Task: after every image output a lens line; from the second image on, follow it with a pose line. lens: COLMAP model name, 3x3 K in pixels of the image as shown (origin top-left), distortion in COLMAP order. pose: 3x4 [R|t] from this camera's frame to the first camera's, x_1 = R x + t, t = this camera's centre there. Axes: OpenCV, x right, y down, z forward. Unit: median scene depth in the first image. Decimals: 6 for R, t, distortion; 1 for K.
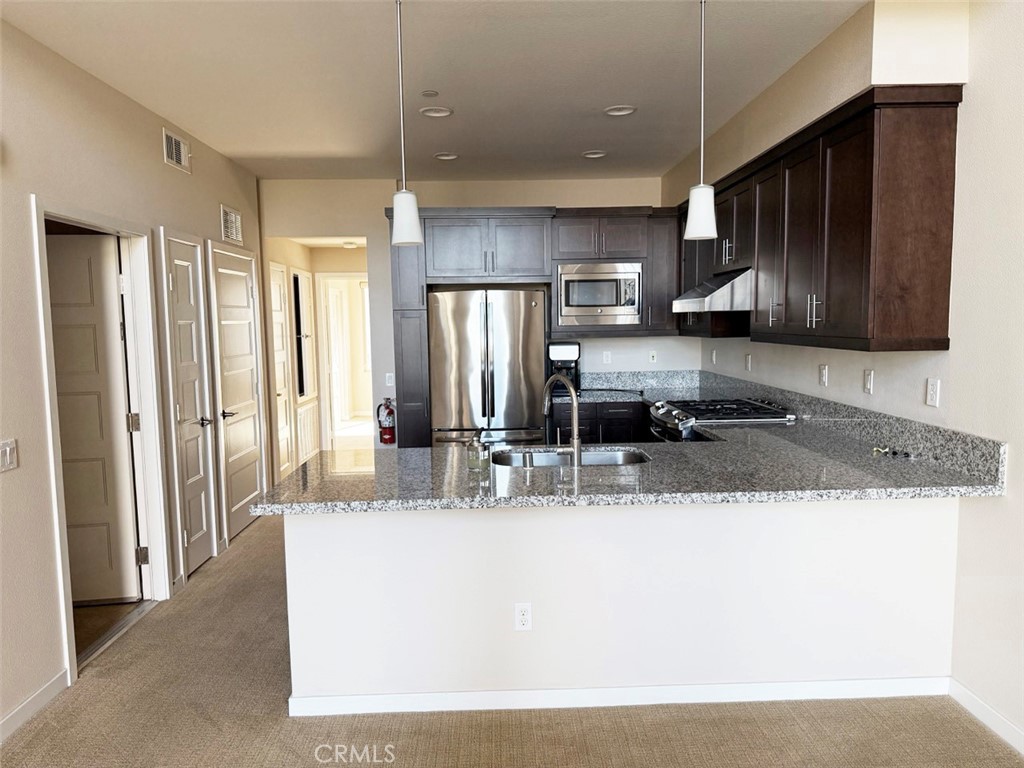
lens RADIAL K [[725.2, 0, 510.8], [0, 725.2, 379.4], [0, 0, 1]] dist [0.034018, -0.041140]
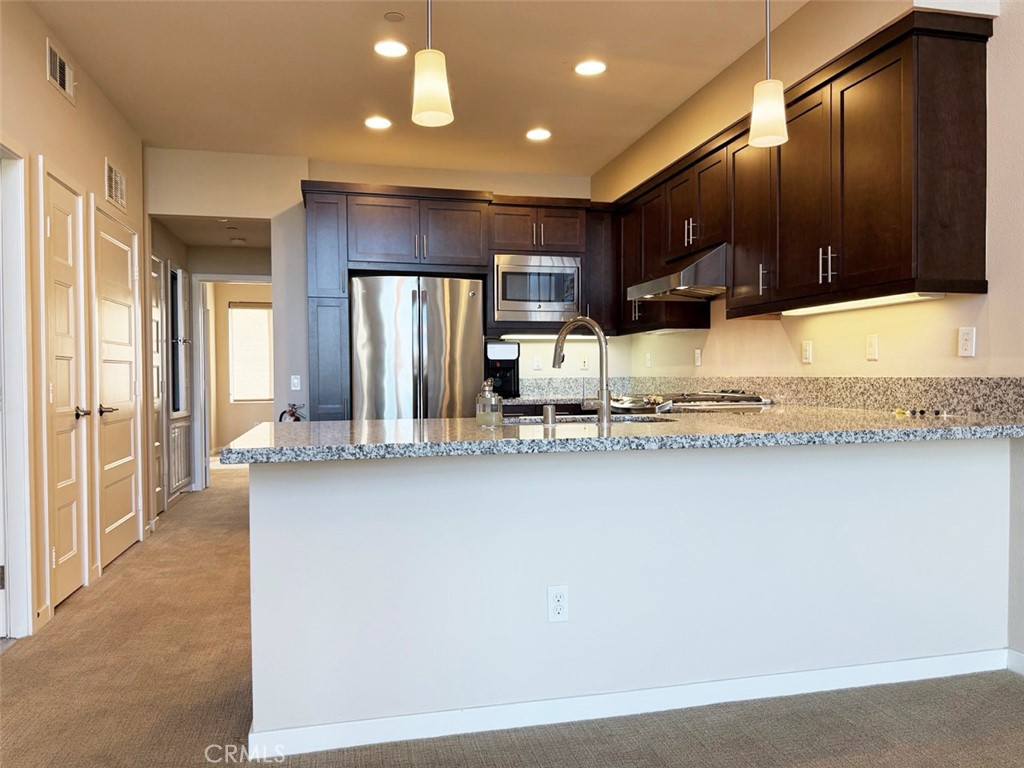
lens RADIAL K [[725.2, 0, 503.3], [0, 725.2, 380.9], [0, 0, 1]] dist [0.034018, -0.041140]
pose [[0.980698, 0.008221, 0.195358, -0.184982], [0.007090, 0.996963, -0.077549, 0.132687], [-0.195402, 0.077437, 0.977661, 0.195190]]
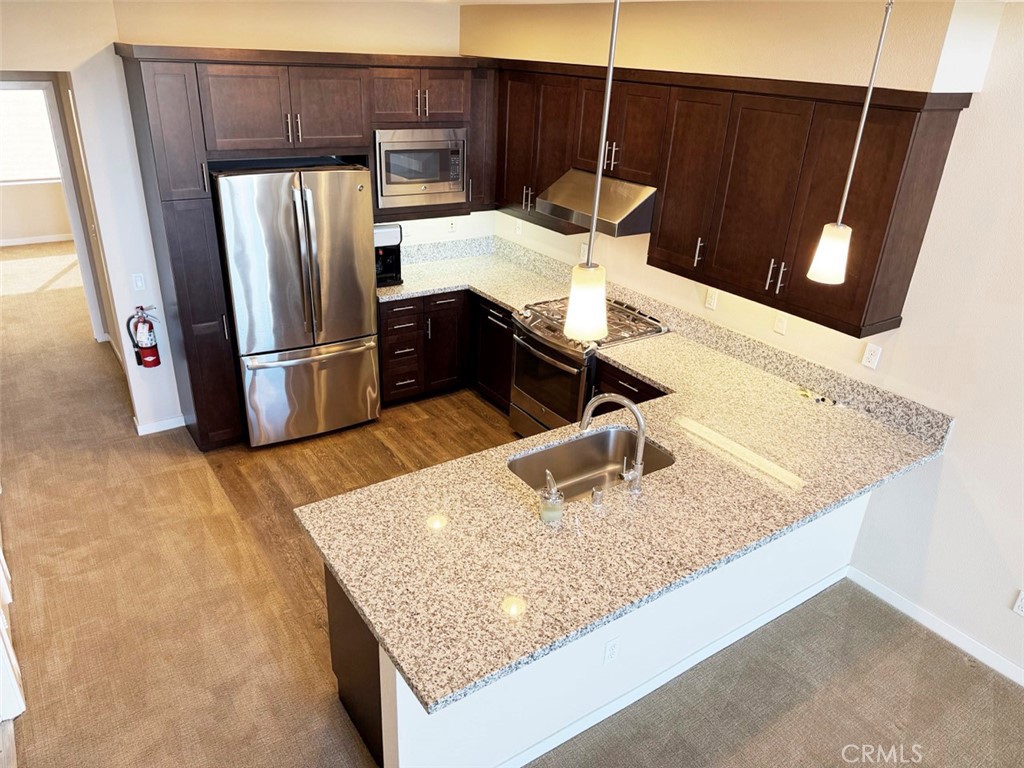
lens RADIAL K [[725.2, 0, 508.0], [0, 725.2, 394.8], [0, 0, 1]] dist [0.034018, -0.041140]
pose [[0.836033, -0.191523, 0.514168, -0.505862], [-0.013717, 0.929511, 0.368539, -0.336848], [-0.548508, -0.315164, 0.774474, 0.384094]]
